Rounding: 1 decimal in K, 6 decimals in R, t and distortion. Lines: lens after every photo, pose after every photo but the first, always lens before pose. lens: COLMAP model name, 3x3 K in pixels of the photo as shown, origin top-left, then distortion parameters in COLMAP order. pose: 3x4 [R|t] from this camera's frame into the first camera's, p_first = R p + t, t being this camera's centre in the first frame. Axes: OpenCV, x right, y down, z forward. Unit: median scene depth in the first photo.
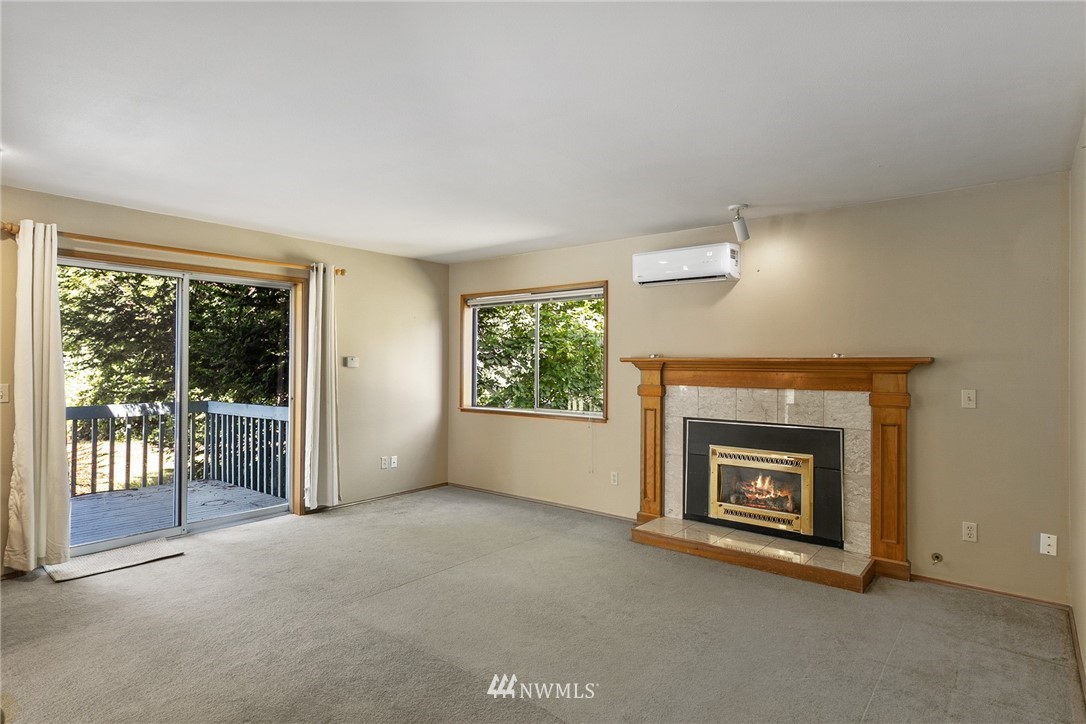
lens RADIAL K [[581.2, 0, 543.0], [0, 581.2, 362.0], [0, 0, 1]] dist [0.000653, 0.000207]
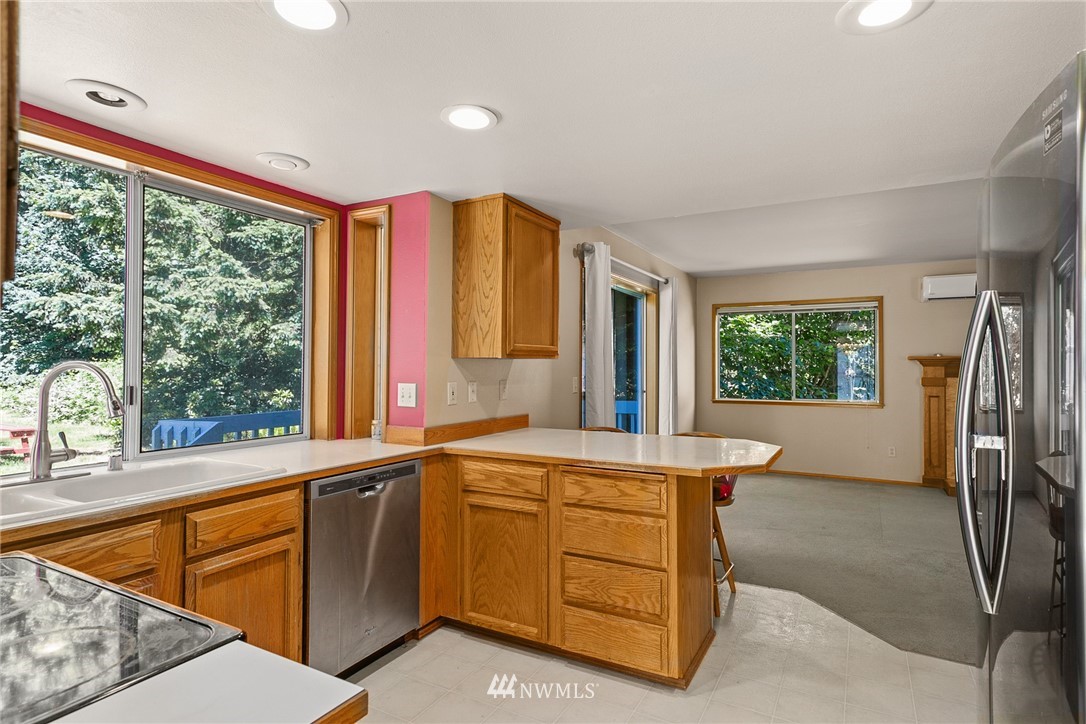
lens RADIAL K [[581.2, 0, 543.0], [0, 581.2, 362.0], [0, 0, 1]] dist [0.000653, 0.000207]
pose [[0.985460, -0.005366, 0.169822, -0.885506], [0.005341, 0.999986, 0.000605, -0.001149], [-0.169823, 0.000311, 0.985475, -0.131084]]
